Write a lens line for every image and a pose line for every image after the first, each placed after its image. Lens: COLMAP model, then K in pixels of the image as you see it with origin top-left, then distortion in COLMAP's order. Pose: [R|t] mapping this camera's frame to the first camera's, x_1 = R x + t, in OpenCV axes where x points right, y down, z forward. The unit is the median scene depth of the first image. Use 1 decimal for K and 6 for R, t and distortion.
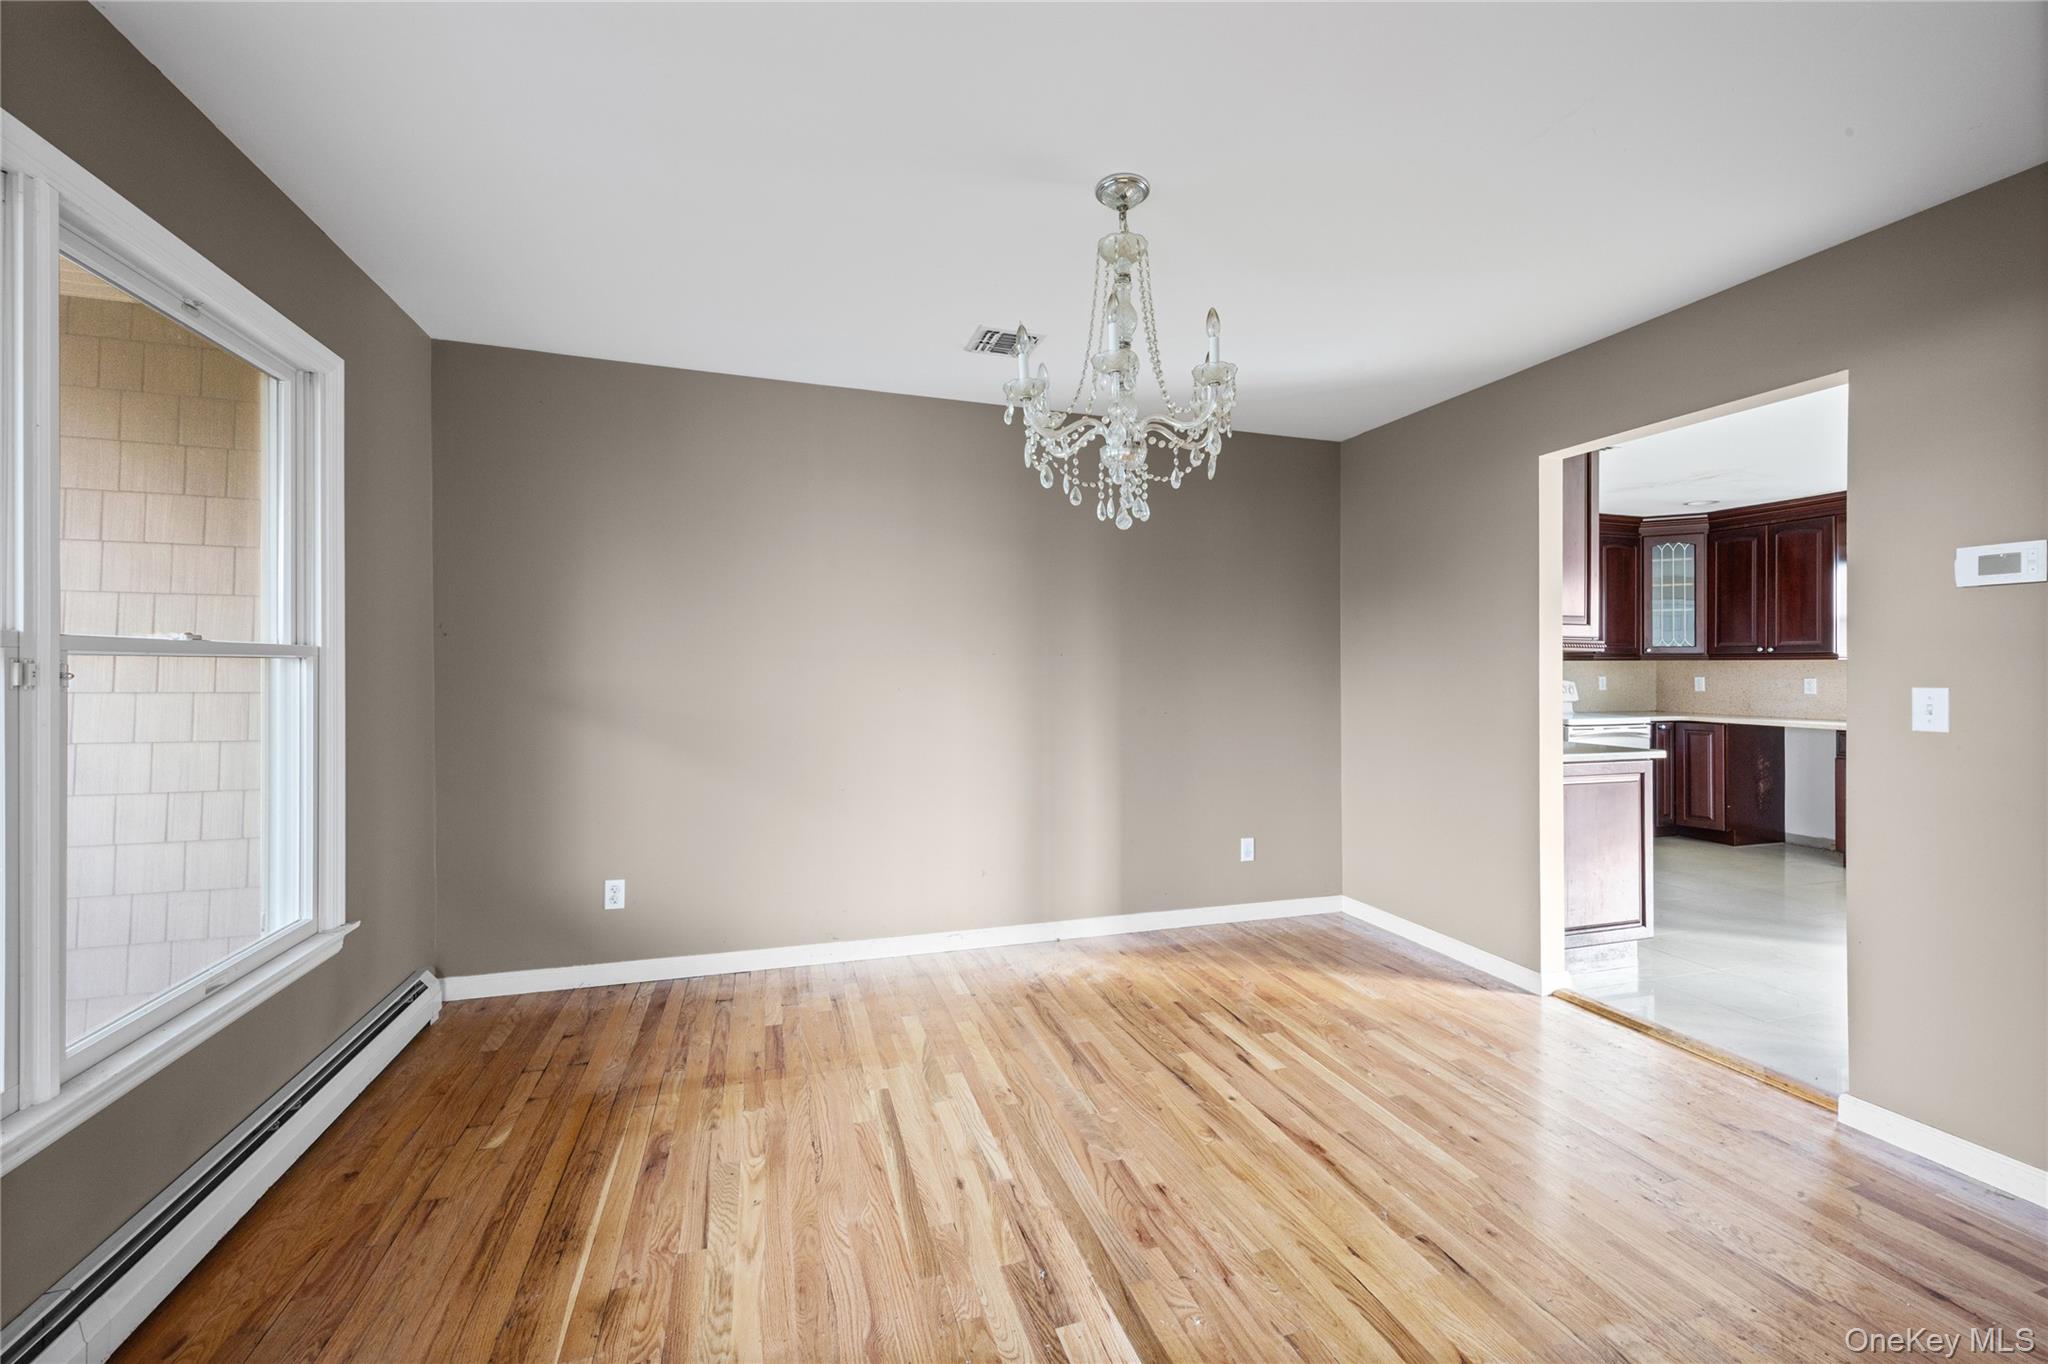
lens RADIAL K [[816.4, 0, 1018.2], [0, 816.4, 688.2], [0, 0, 1]] dist [0.000038, 0.000379]
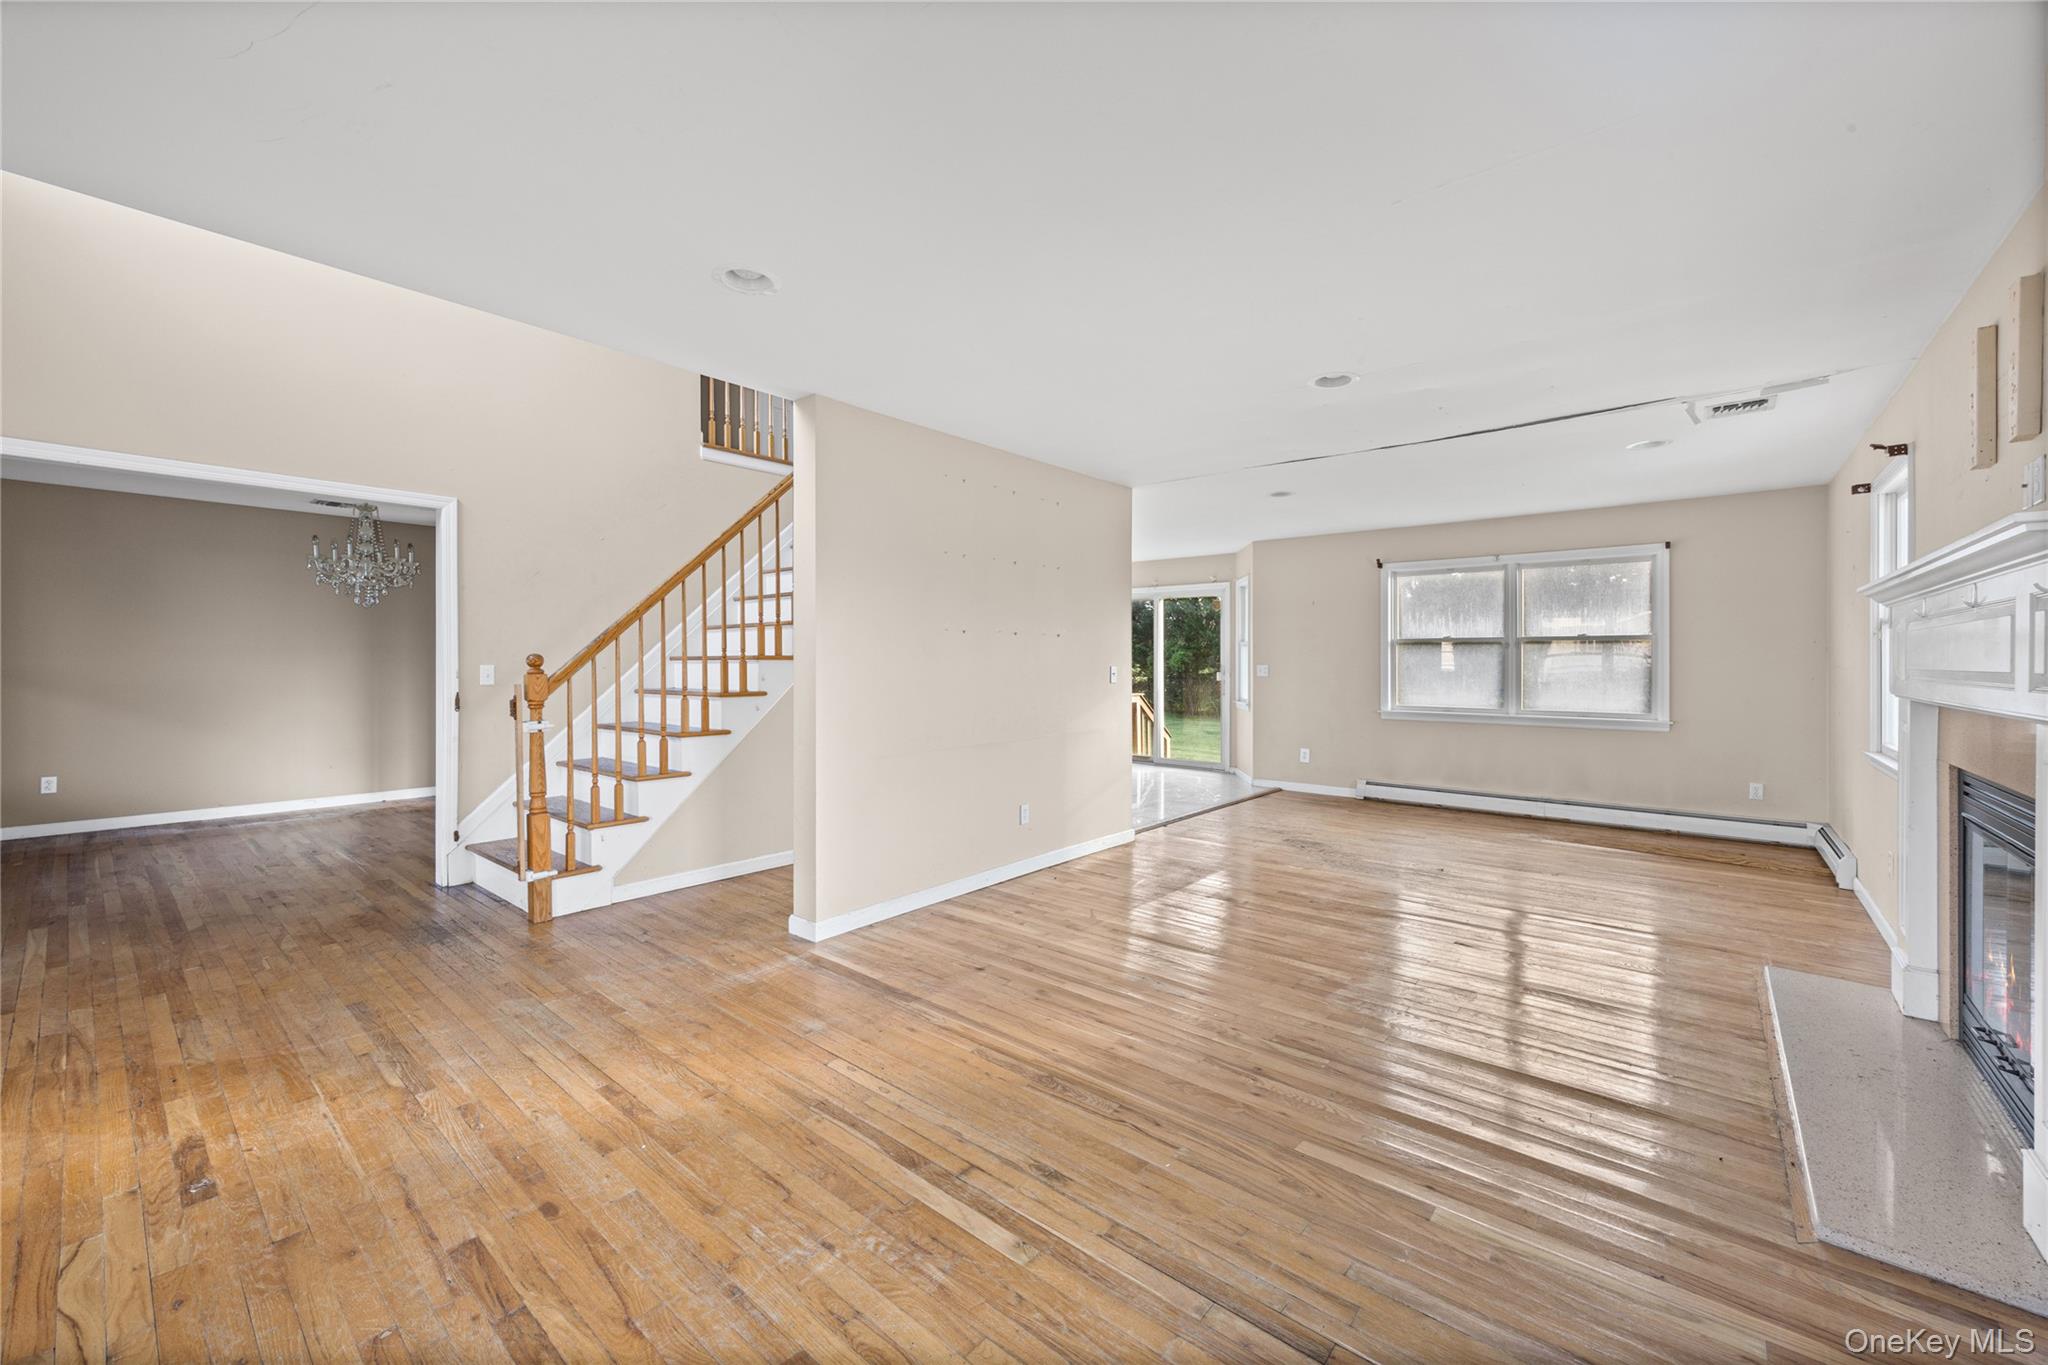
lens RADIAL K [[816.4, 0, 1042.1], [0, 816.4, 655.8], [0, 0, 1]] dist [0.000038, 0.000379]
pose [[0.839448, 0.002442, 0.543434, 0.518312], [0.012241, 0.999651, -0.023401, 0.060126], [-0.543302, 0.026296, 0.839126, -2.459405]]
